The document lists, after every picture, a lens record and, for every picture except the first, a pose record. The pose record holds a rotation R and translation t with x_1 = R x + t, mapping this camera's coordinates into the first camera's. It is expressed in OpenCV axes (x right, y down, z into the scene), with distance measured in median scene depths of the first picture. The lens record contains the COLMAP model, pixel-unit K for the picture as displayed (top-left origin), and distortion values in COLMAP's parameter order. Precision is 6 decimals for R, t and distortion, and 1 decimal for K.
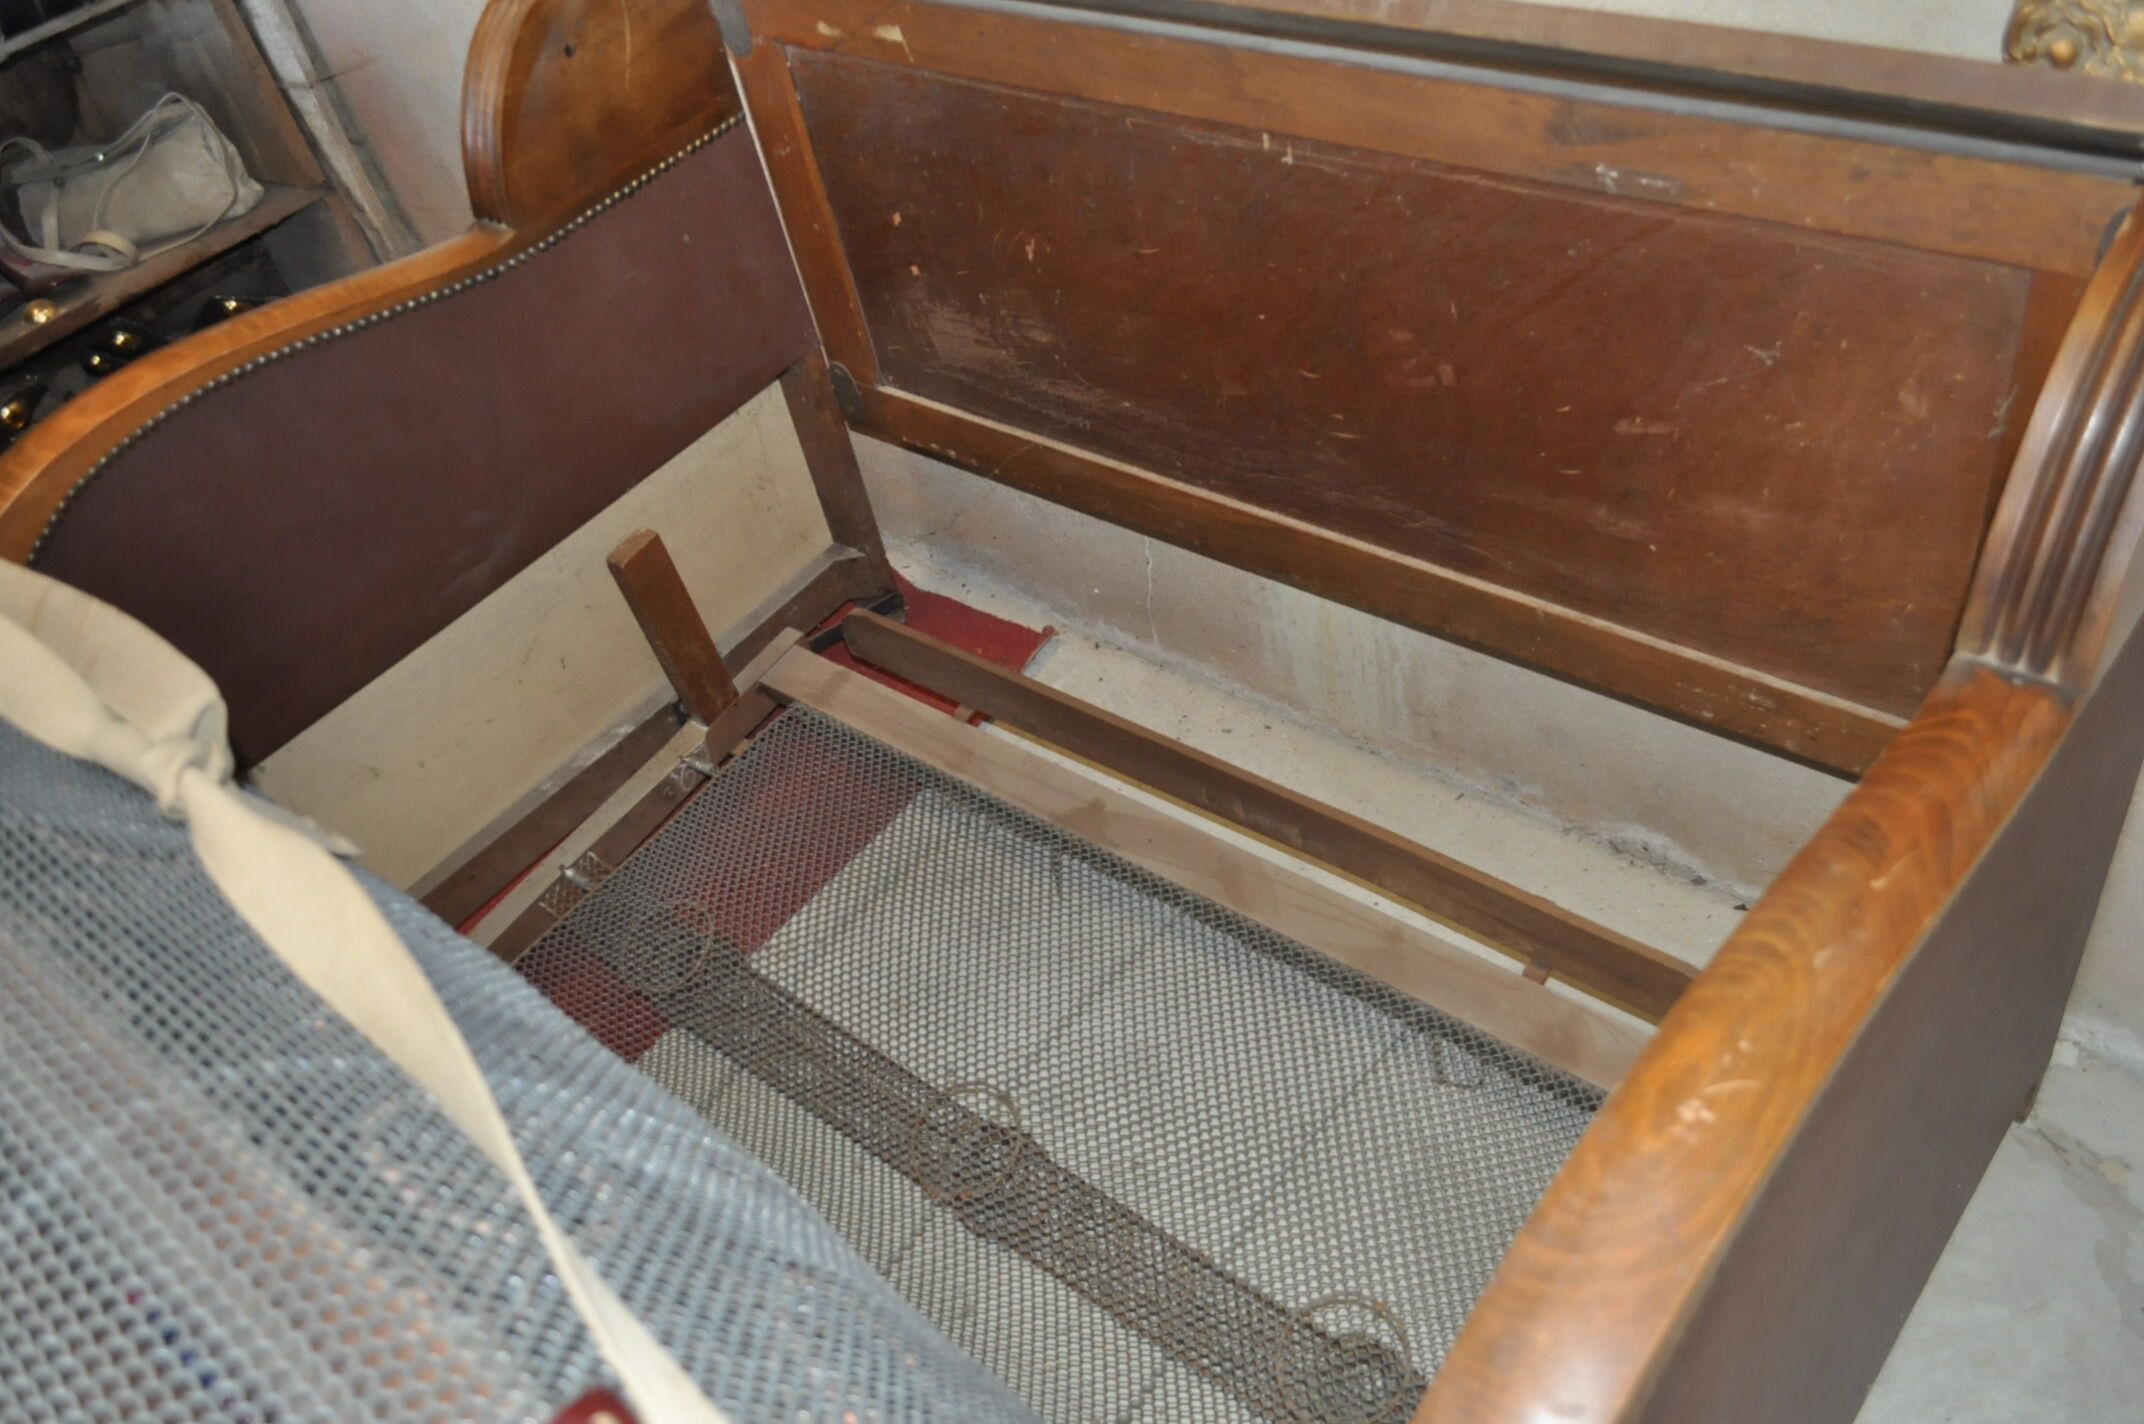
lens RADIAL K [[1887.2, 0, 1072.0], [0, 1887.2, 712.0], [0, 0, 1]] dist [-0.025307, 0.007012]
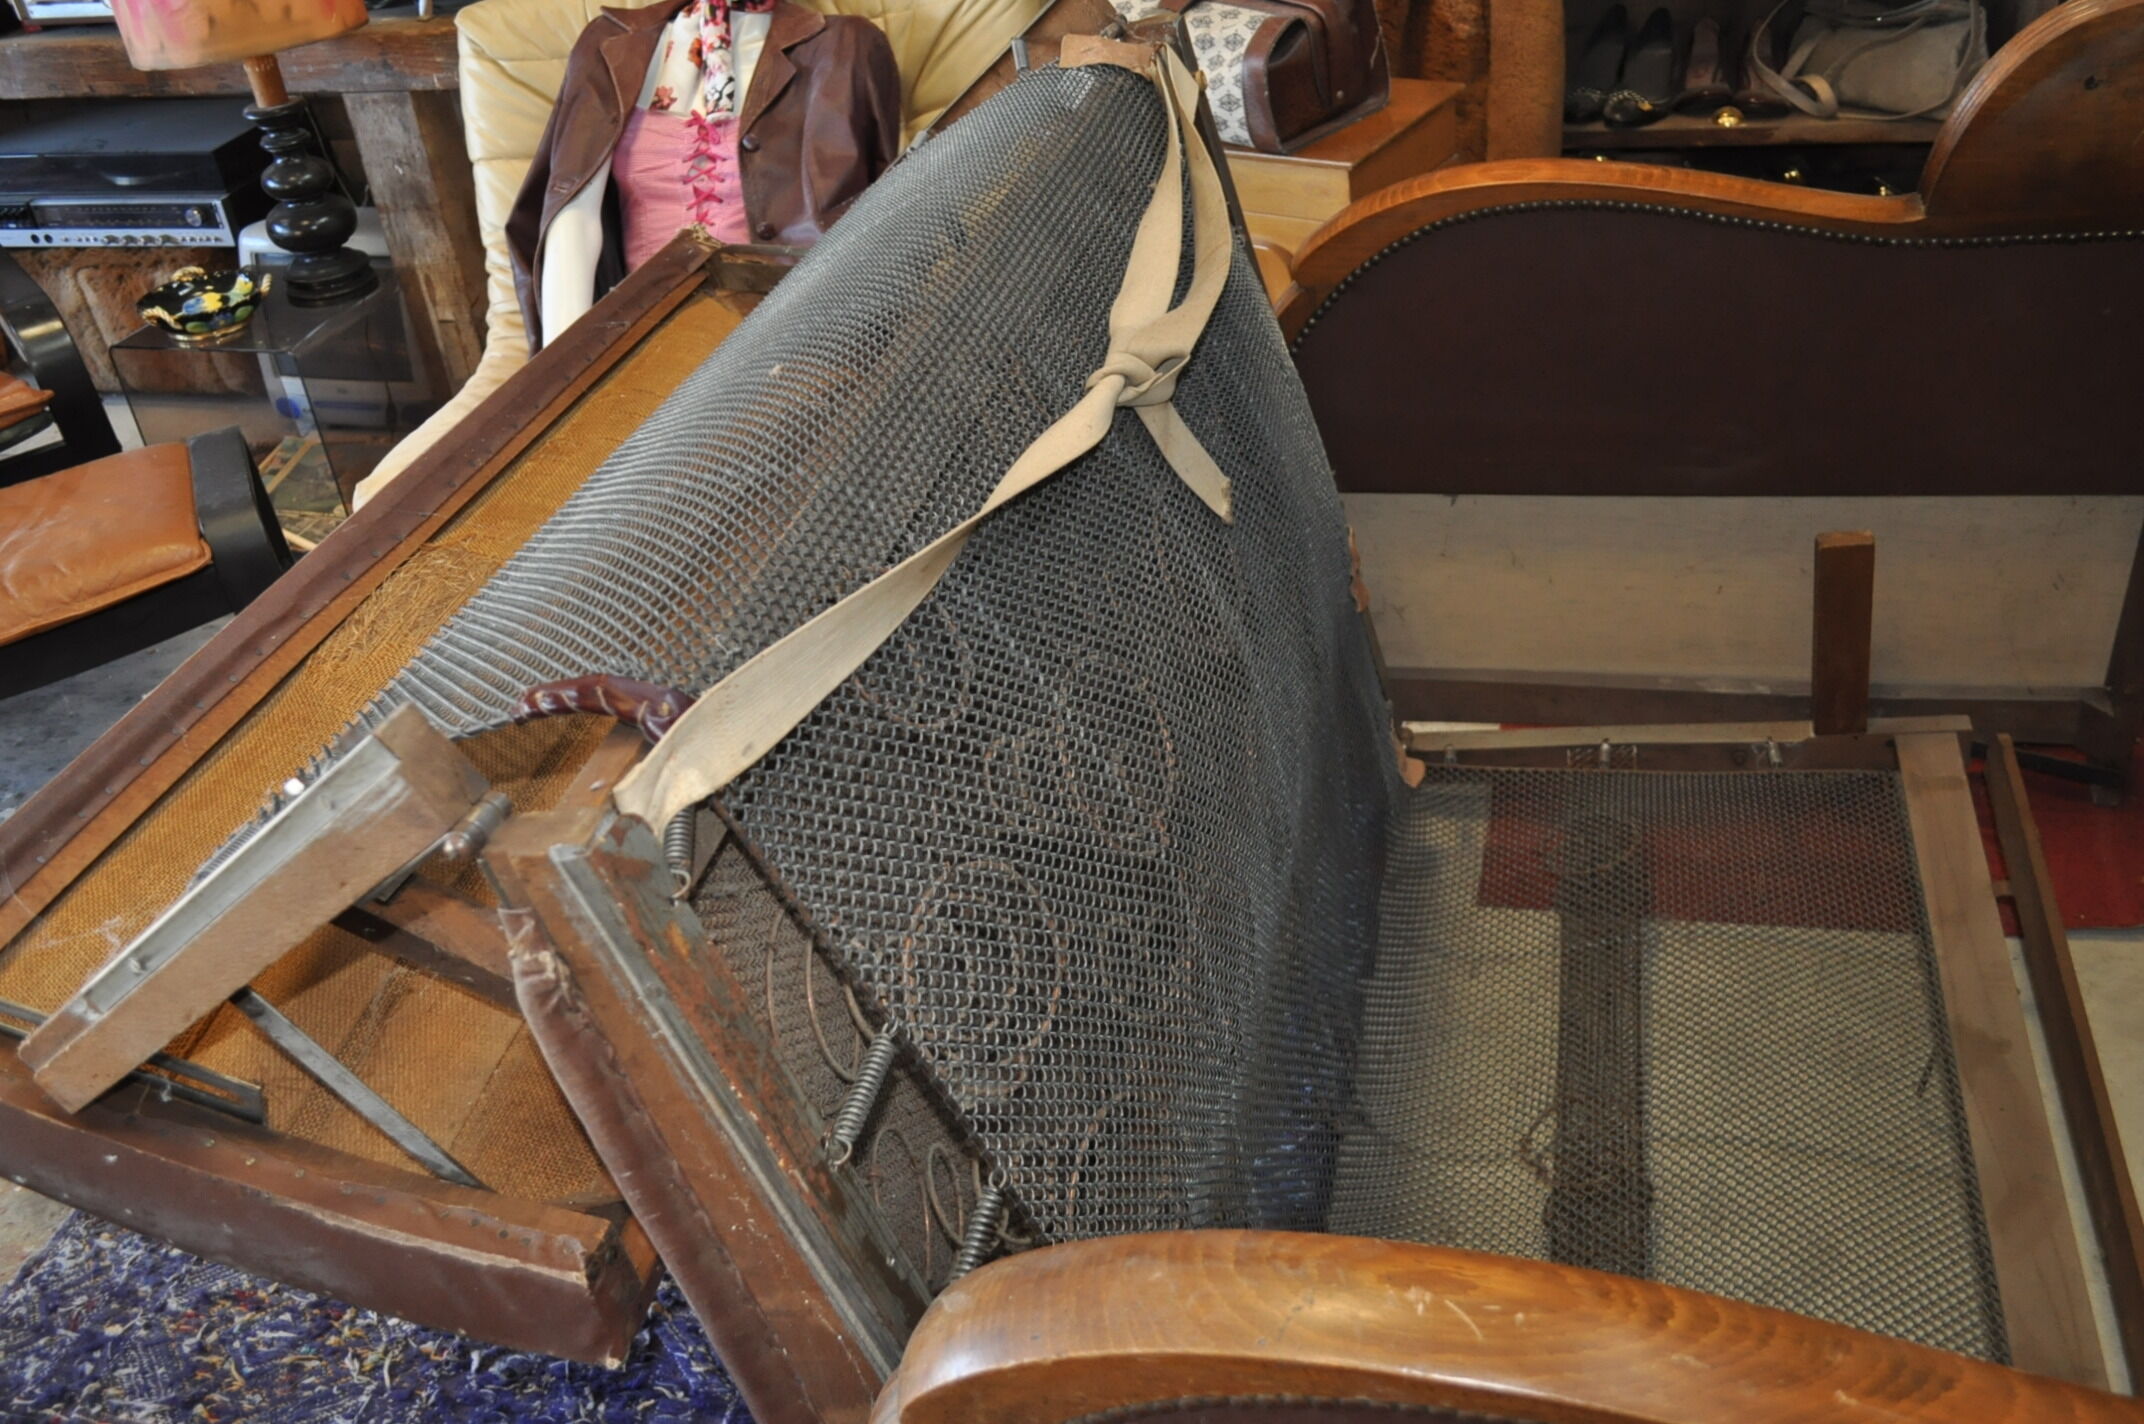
lens RADIAL K [[1887.2, 0, 1072.0], [0, 1887.2, 712.0], [0, 0, 1]] dist [-0.025307, 0.007012]
pose [[0.431078, 0.611394, -0.663603, 0.292322], [-0.562110, 0.757265, 0.332539, -0.112082], [0.705836, 0.229667, 0.670111, 0.049424]]
